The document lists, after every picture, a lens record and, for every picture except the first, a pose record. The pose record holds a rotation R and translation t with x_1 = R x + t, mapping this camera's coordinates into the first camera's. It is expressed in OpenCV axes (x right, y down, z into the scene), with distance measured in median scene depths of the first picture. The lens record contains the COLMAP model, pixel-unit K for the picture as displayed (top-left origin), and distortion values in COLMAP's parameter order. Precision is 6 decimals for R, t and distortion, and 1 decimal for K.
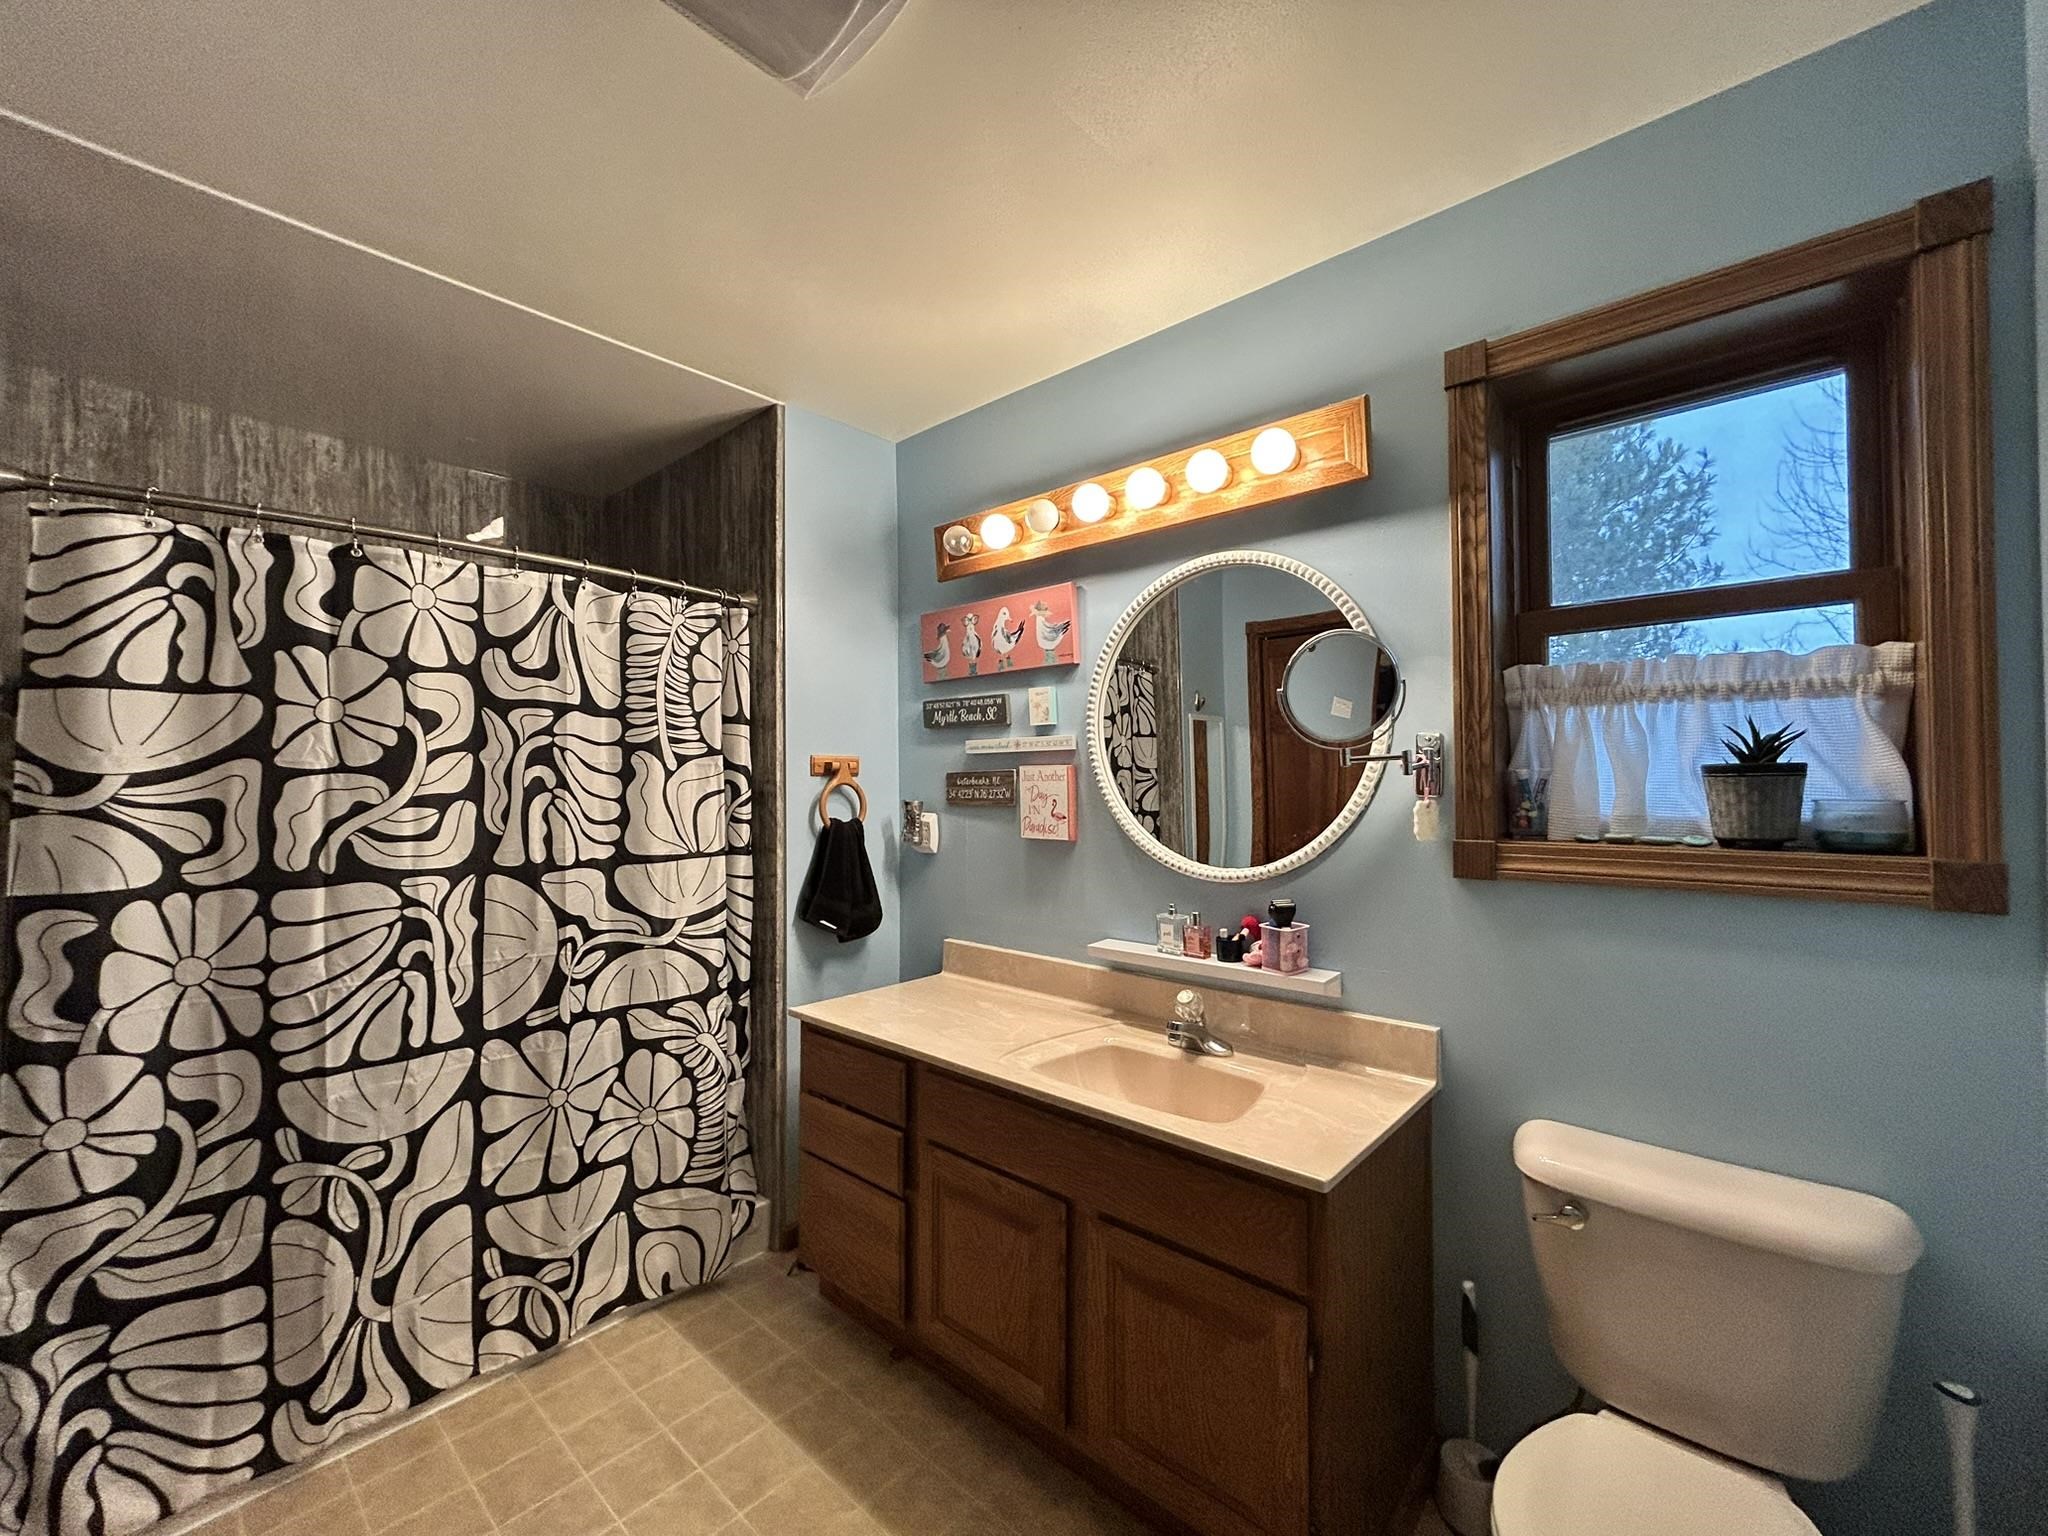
lens RADIAL K [[826.9, 0, 1019.6], [0, 826.9, 767.9], [0, 0, 1]] dist [-0.004106, 0.001174]
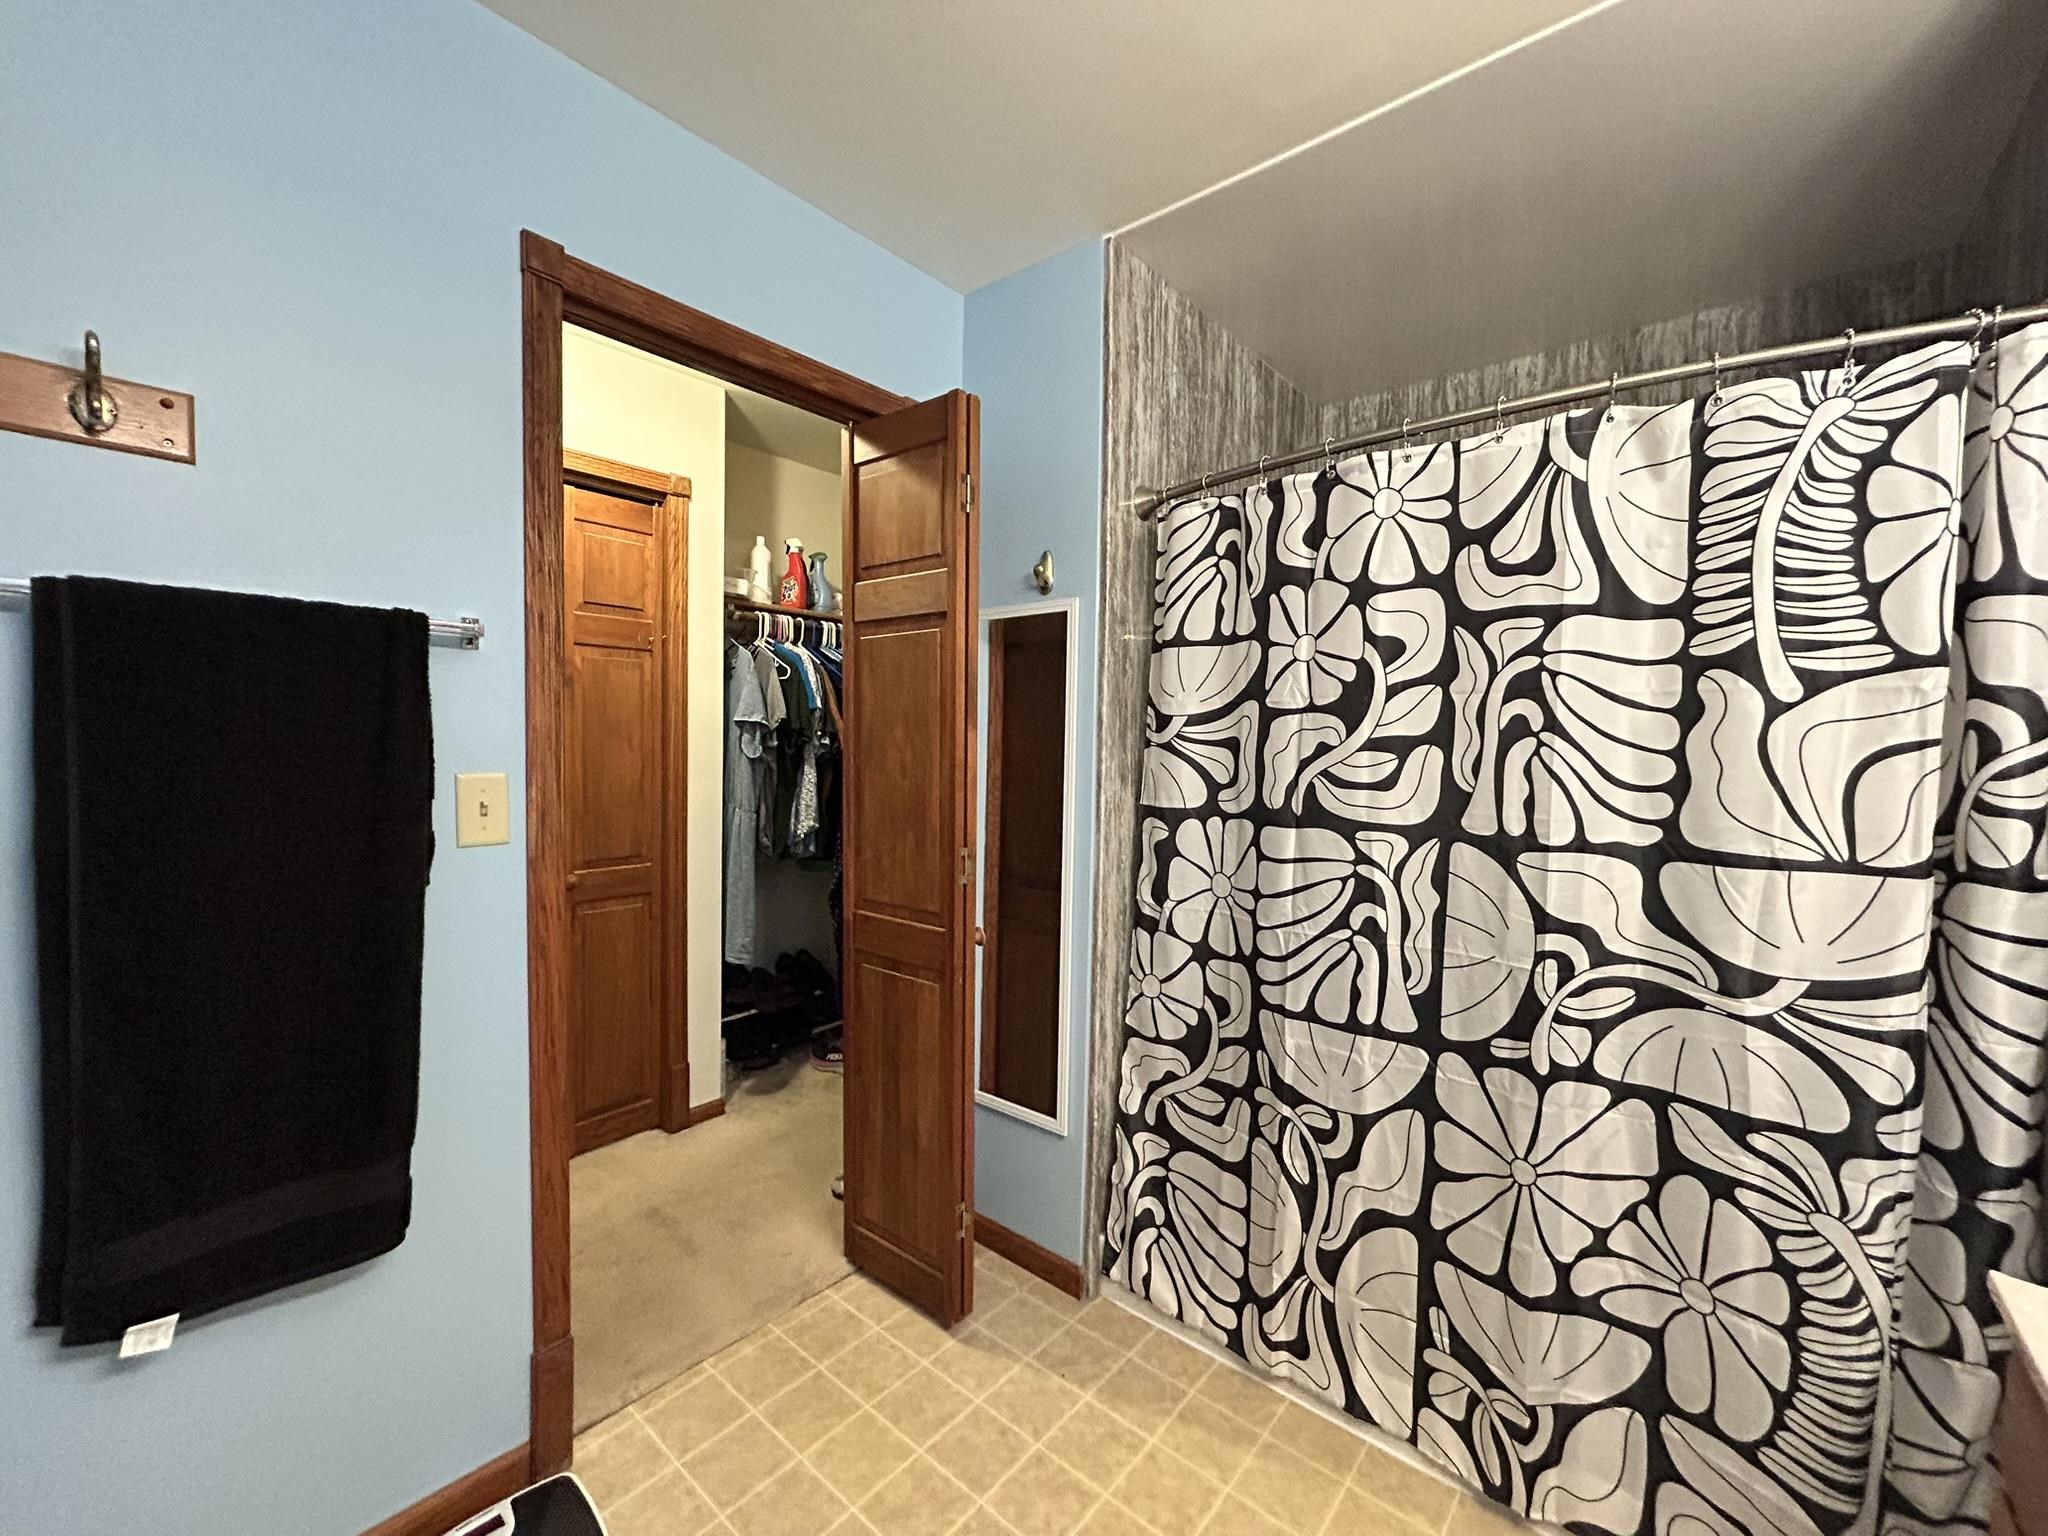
lens RADIAL K [[826.9, 0, 1018.9], [0, 826.9, 769.9], [0, 0, 1]] dist [-0.004106, 0.001174]
pose [[0.025565, 0.043065, -0.998745, 0.121778], [-0.001709, 0.999072, 0.043036, 0.029454], [0.999672, 0.000607, 0.025615, 0.580138]]
